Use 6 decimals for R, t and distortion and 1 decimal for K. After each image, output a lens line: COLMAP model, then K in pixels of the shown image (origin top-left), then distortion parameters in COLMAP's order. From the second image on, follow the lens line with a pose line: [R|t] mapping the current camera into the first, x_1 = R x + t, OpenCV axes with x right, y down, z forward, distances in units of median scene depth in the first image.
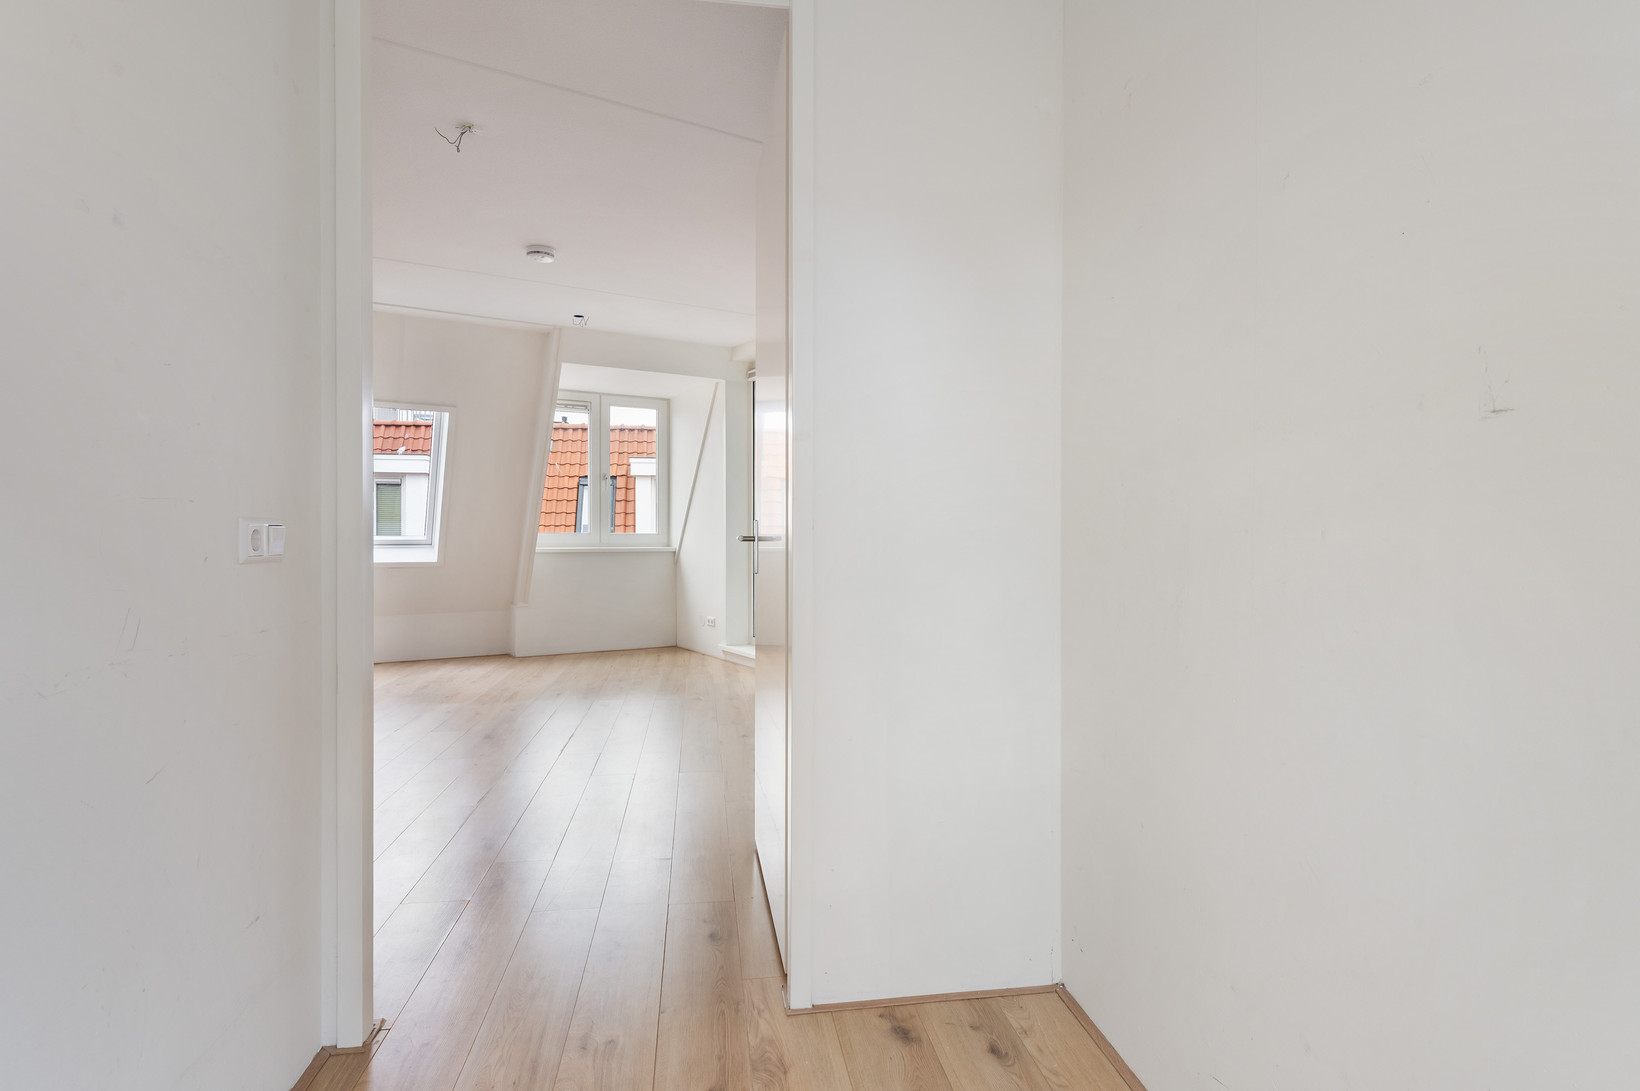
lens RADIAL K [[848.9, 0, 820.0], [0, 848.9, 545.5], [0, 0, 1]] dist [0.000088, -0.000290]
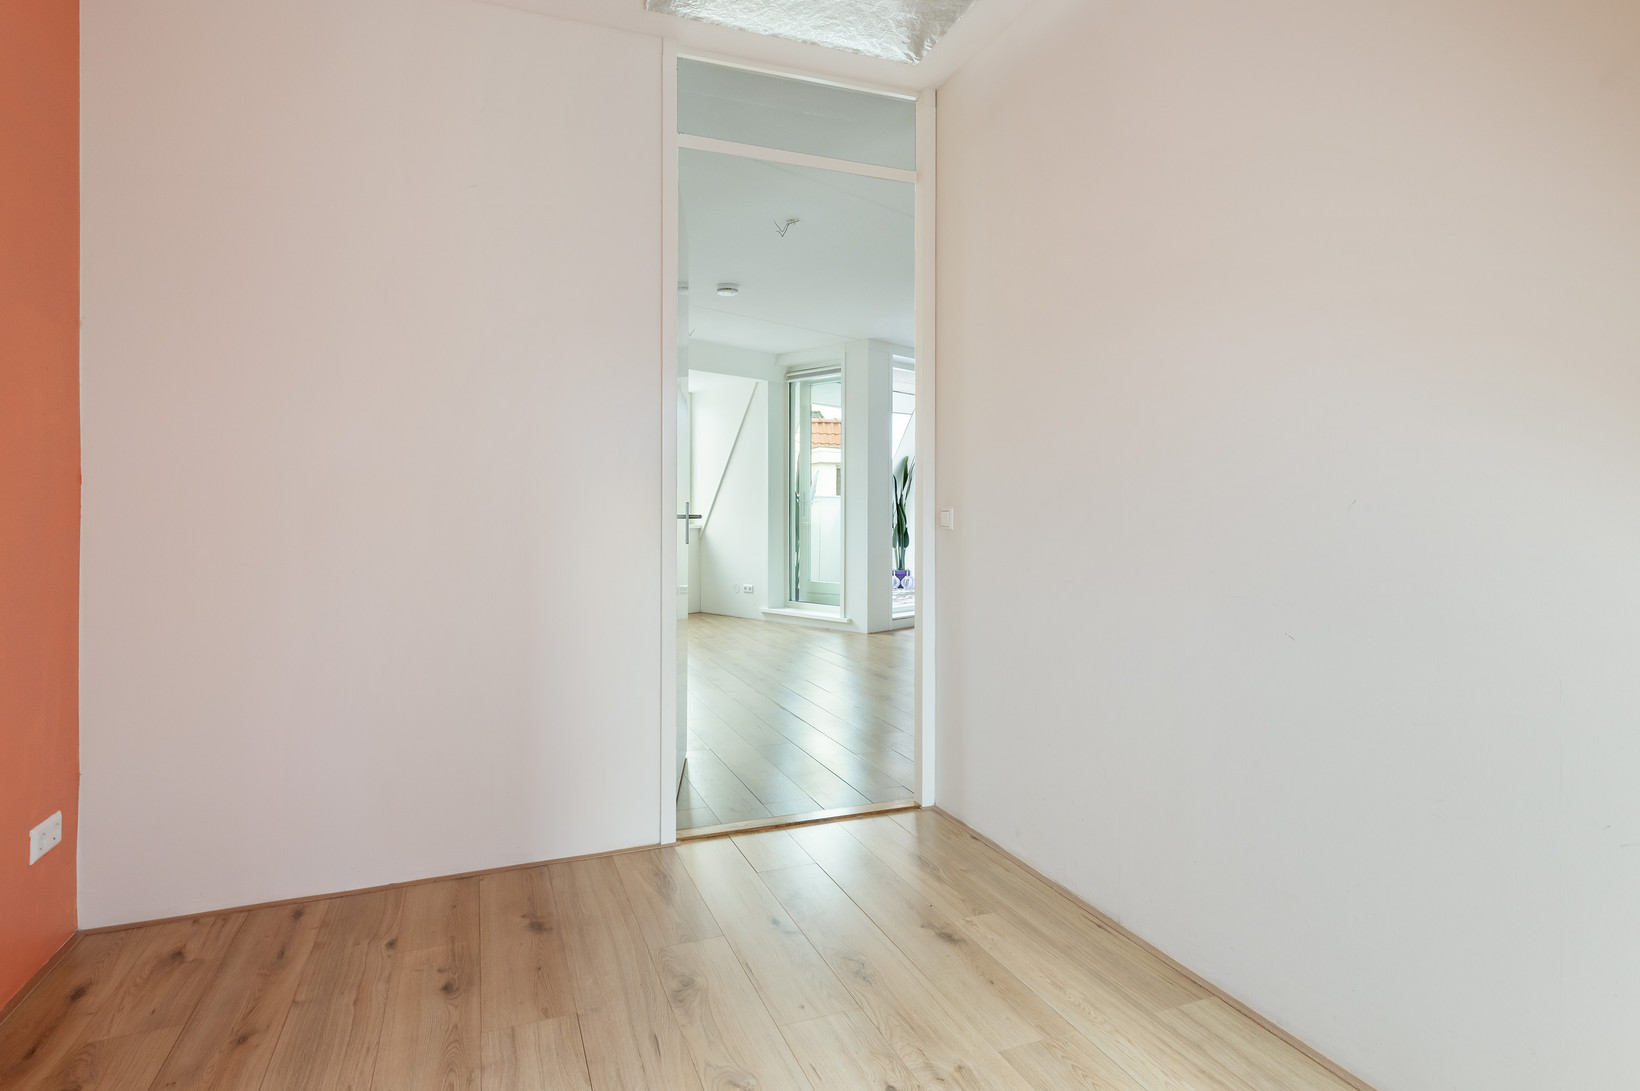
lens RADIAL K [[859.9, 0, 818.5], [0, 859.9, 526.7], [0, 0, 1]] dist [0.007347, 0.000814]
pose [[0.975267, -0.005320, 0.220968, -0.300245], [0.004326, 0.999978, 0.004982, -0.000017], [-0.220990, -0.003902, 0.975268, -0.166100]]
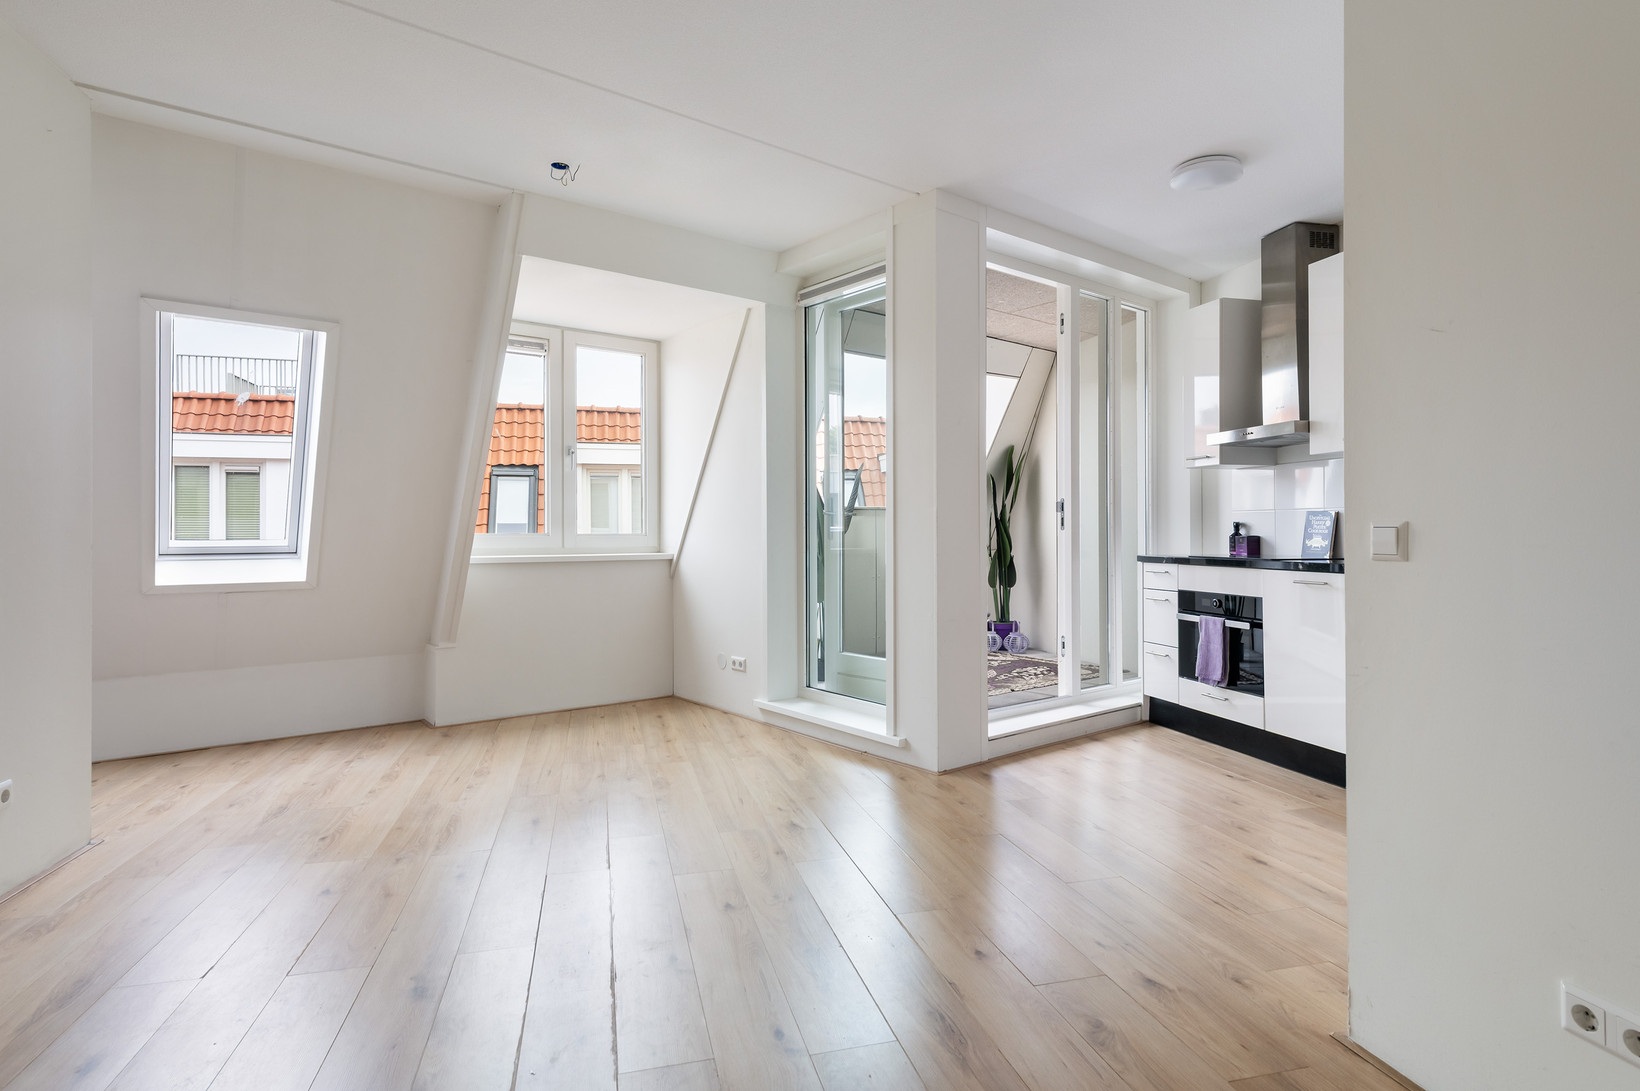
lens RADIAL K [[859.9, 0, 818.5], [0, 859.9, 526.7], [0, 0, 1]] dist [0.007347, 0.000814]
pose [[0.993989, -0.005401, 0.109344, -0.142120], [0.007672, 0.999763, -0.020365, -0.004666], [-0.109208, 0.021081, 0.993795, 0.320557]]
